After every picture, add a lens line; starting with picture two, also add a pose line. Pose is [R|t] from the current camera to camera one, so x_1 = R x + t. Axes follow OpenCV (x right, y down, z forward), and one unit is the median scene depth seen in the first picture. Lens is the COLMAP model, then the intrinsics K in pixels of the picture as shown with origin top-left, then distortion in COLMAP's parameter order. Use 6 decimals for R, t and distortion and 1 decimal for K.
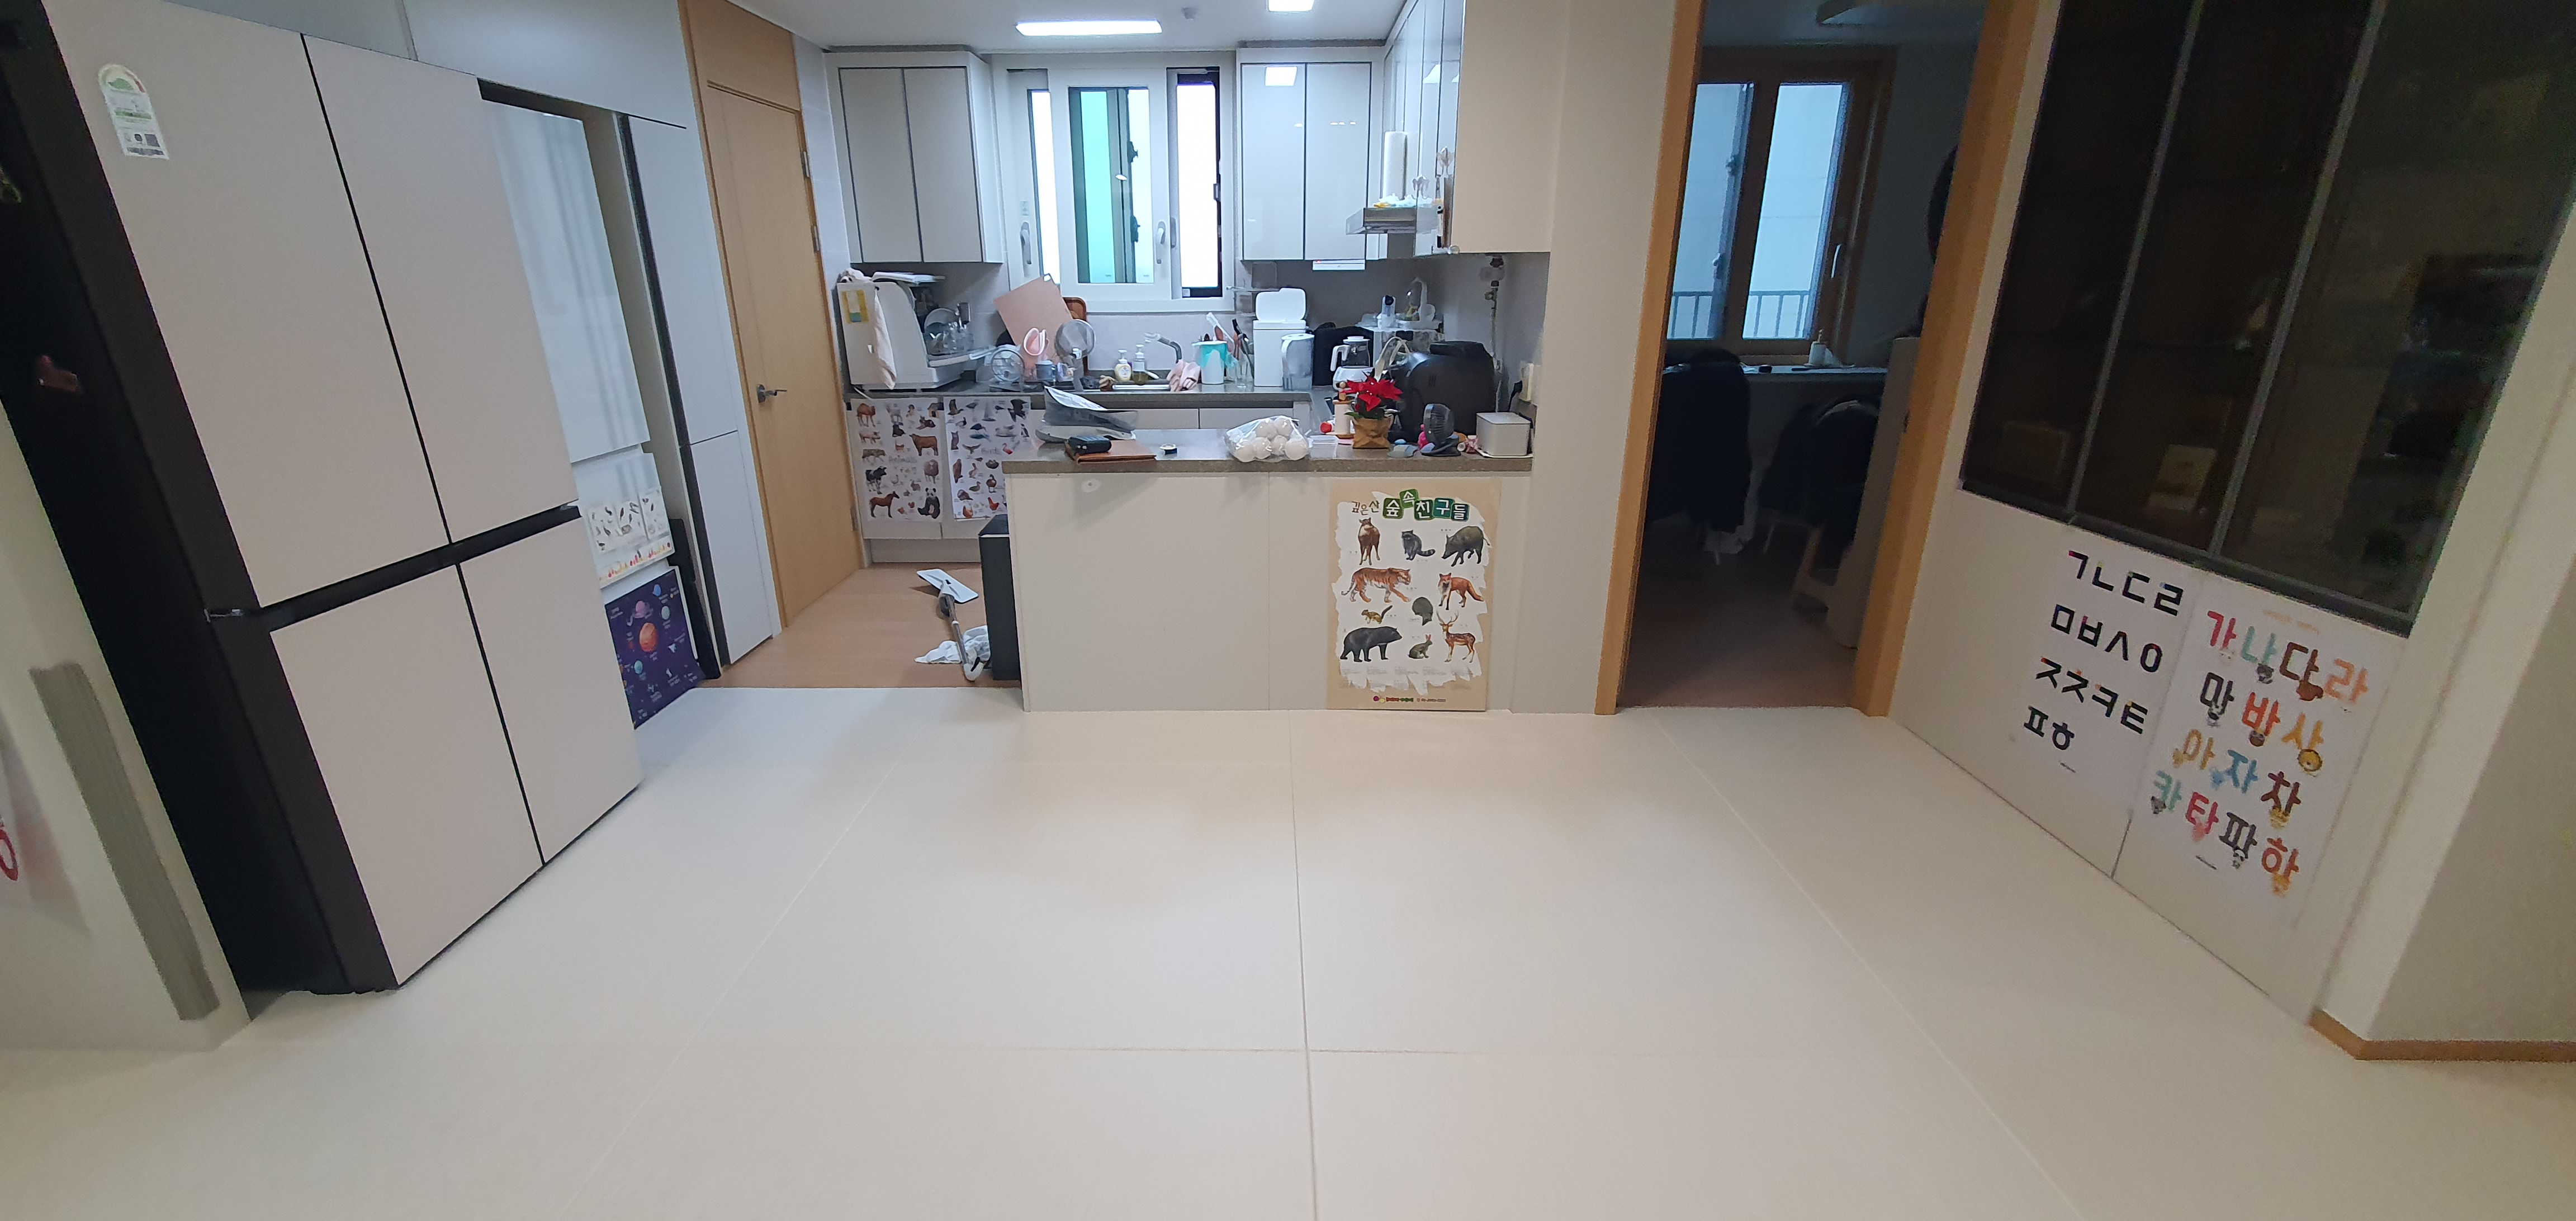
lens RADIAL K [[1006.3, 0, 1279.8], [0, 1006.3, 605.8], [0, 0, 1]] dist [-0.013988, -0.000126]
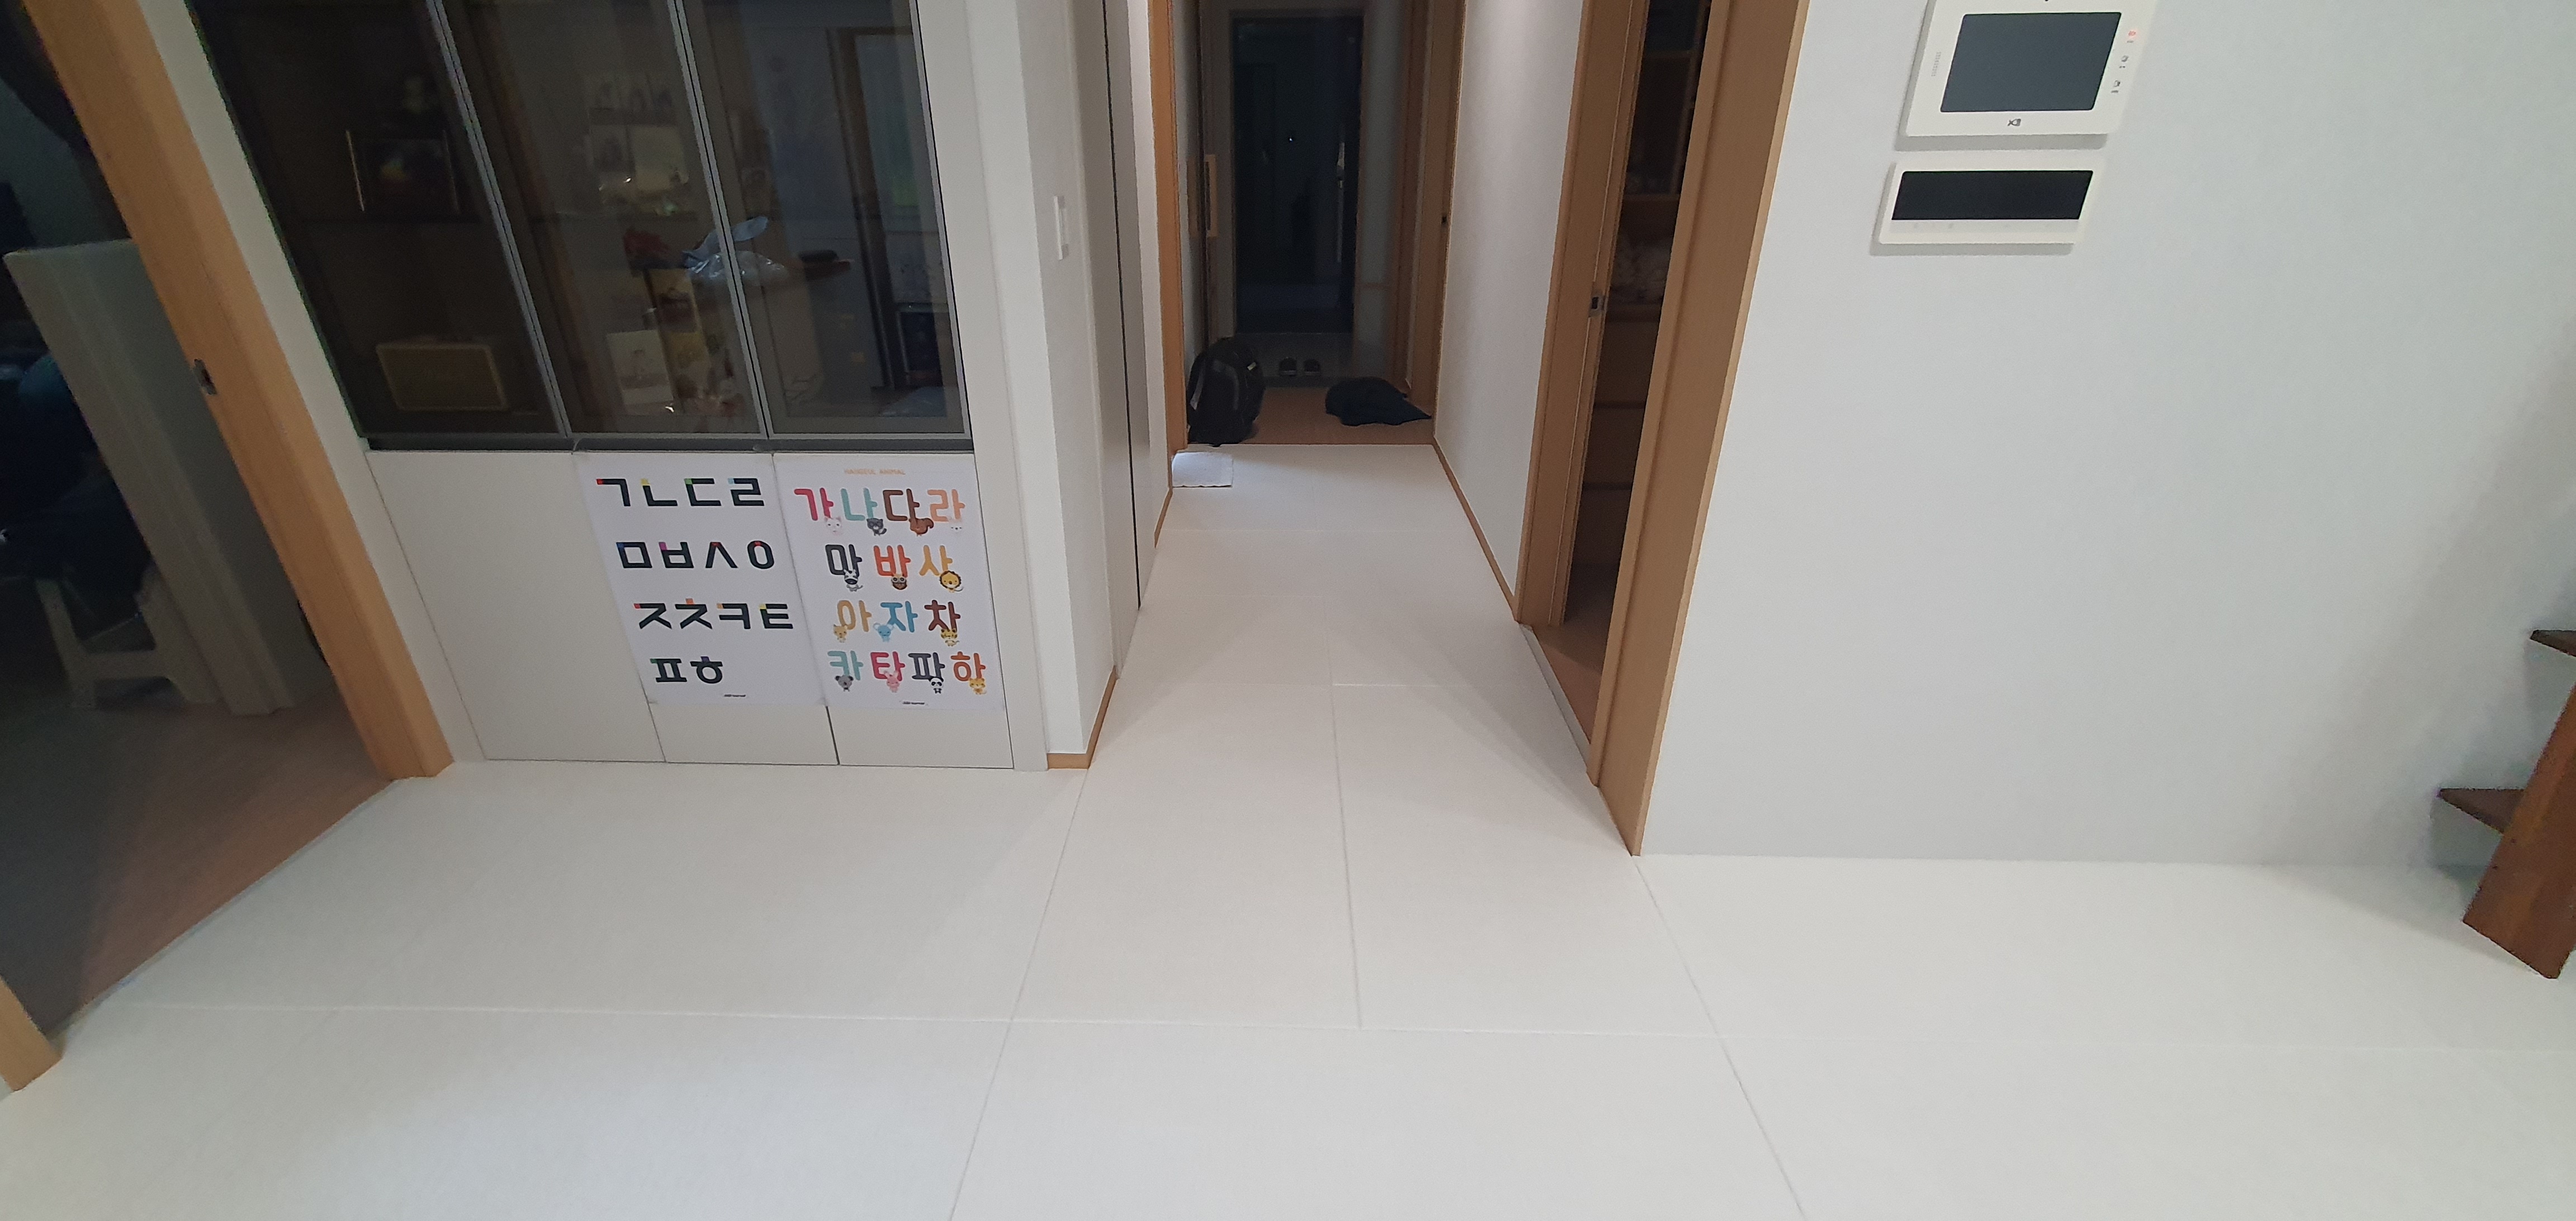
lens RADIAL K [[1006.3, 0, 1277.6], [0, 1006.3, 632.9], [0, 0, 1]] dist [-0.013988, -0.000126]
pose [[0.031444, -0.445144, 0.894907, 0.005769], [0.321325, 0.852322, 0.412671, -0.127956], [-0.946447, 0.274580, 0.169836, 0.419891]]
